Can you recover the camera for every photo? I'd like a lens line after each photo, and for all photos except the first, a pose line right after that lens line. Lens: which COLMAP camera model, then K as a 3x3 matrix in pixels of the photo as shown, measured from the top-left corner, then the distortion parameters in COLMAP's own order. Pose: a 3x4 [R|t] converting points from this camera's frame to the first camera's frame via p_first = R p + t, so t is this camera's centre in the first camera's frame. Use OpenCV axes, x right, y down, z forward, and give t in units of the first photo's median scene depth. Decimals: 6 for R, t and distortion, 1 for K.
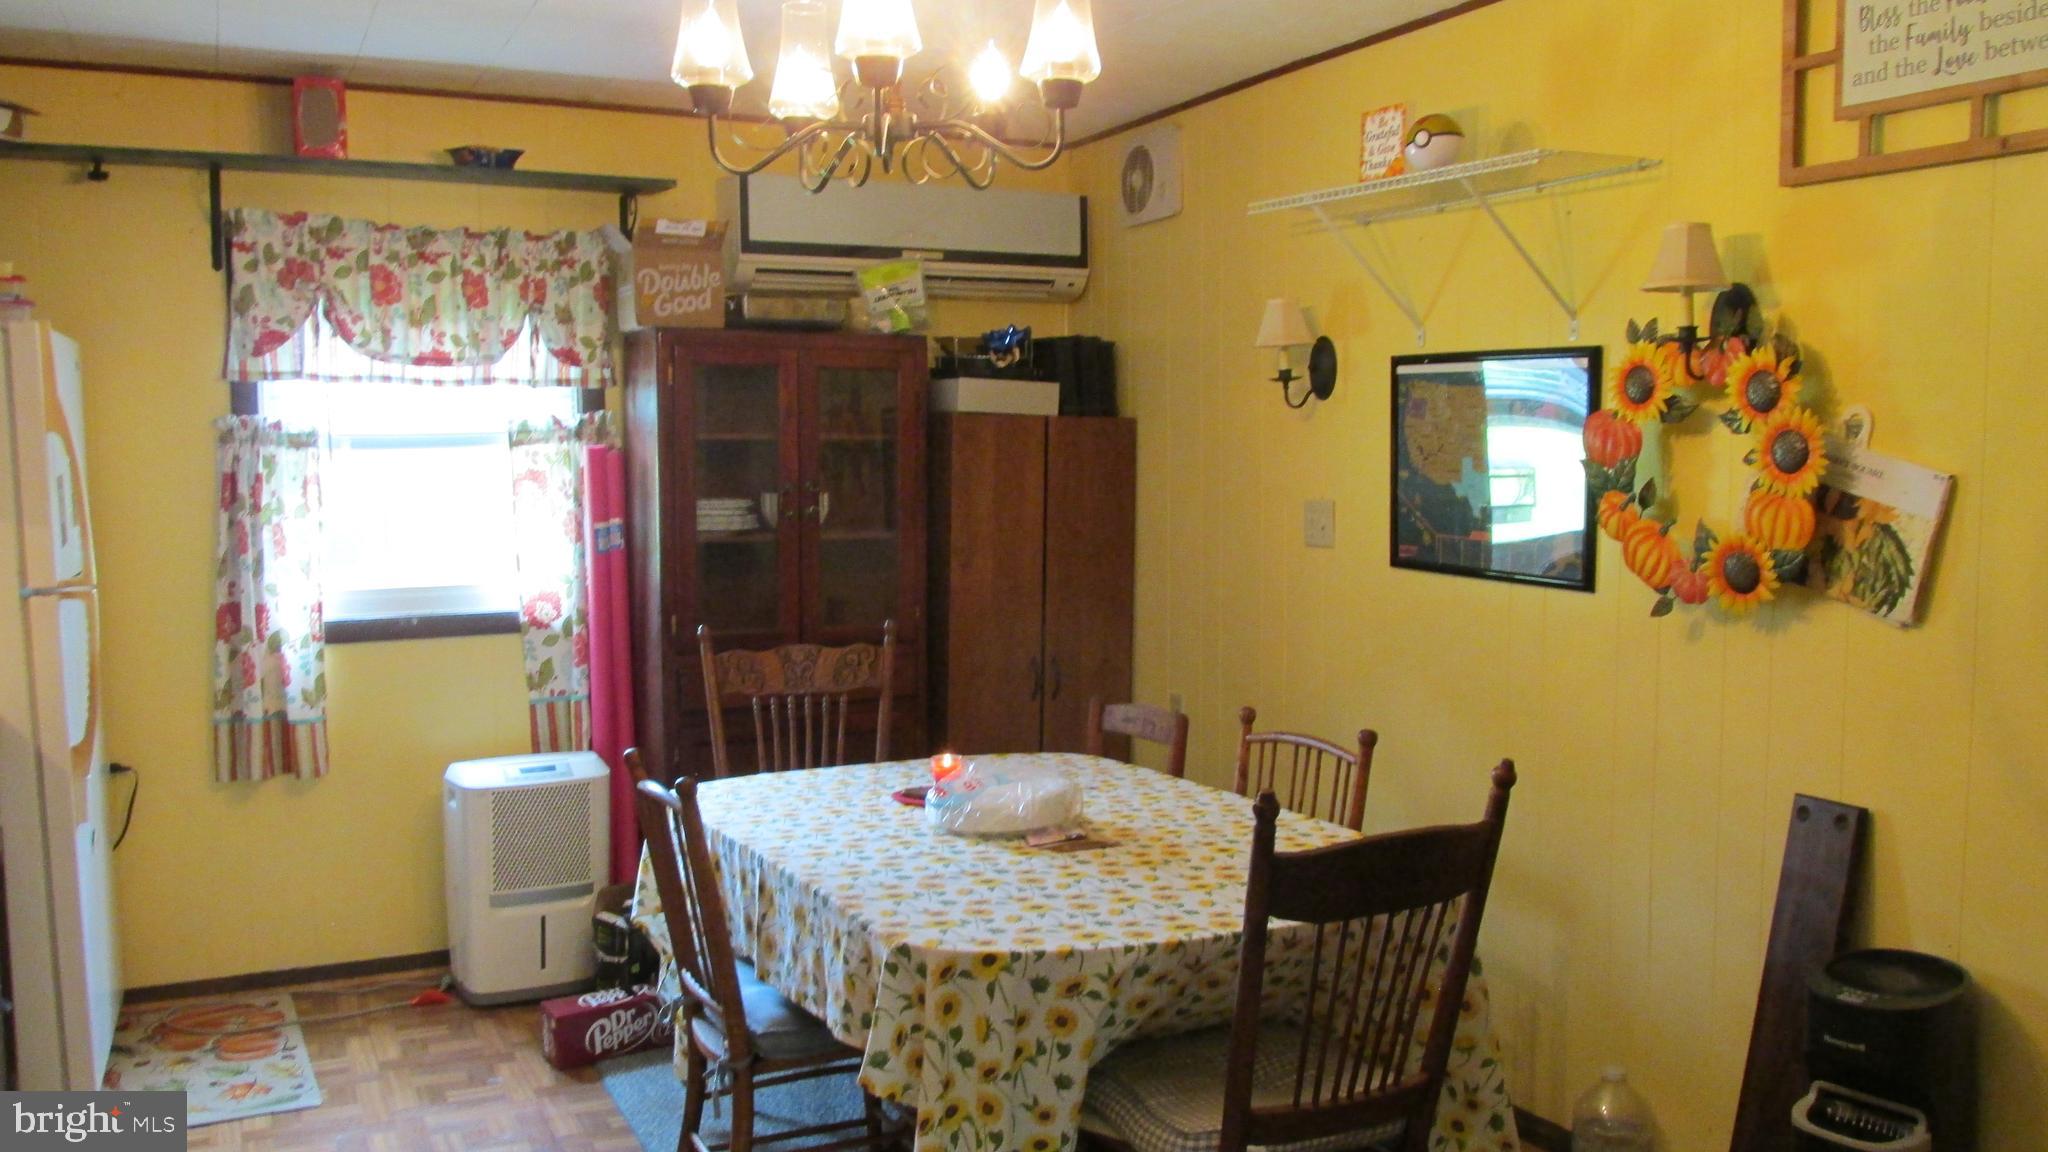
lens RADIAL K [[1733.3, 0, 1024.0], [0, 1733.3, 576.0], [0, 0, 1]] dist [-0.008435, -0.002764]
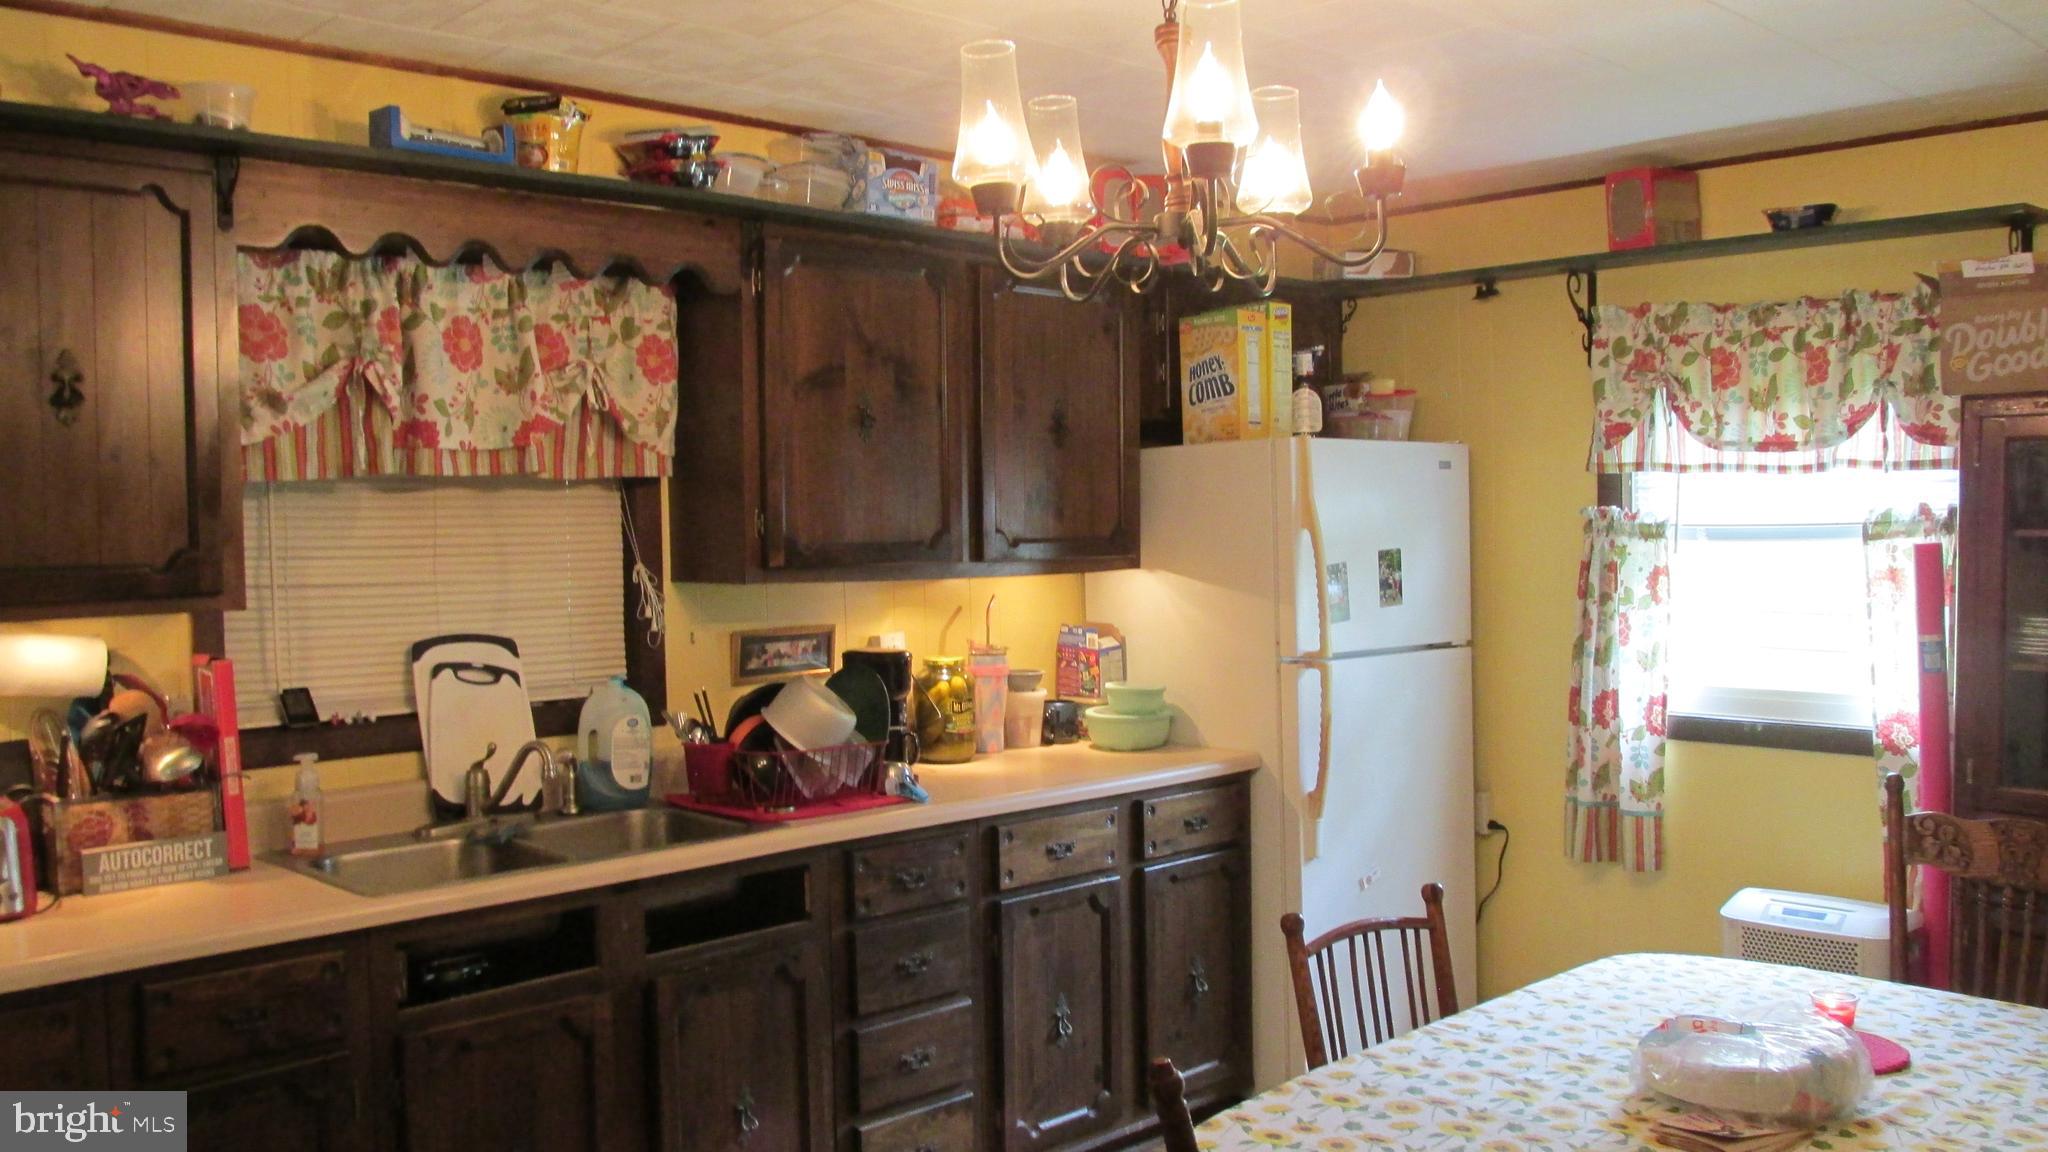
lens RADIAL K [[1733.3, 0, 1024.0], [0, 1733.3, 576.0], [0, 0, 1]] dist [-0.008435, -0.002764]
pose [[0.316219, 0.038893, -0.947889, 0.407629], [-0.067757, 0.997534, 0.018326, -0.046112], [0.946263, 0.058431, 0.318074, 0.343054]]
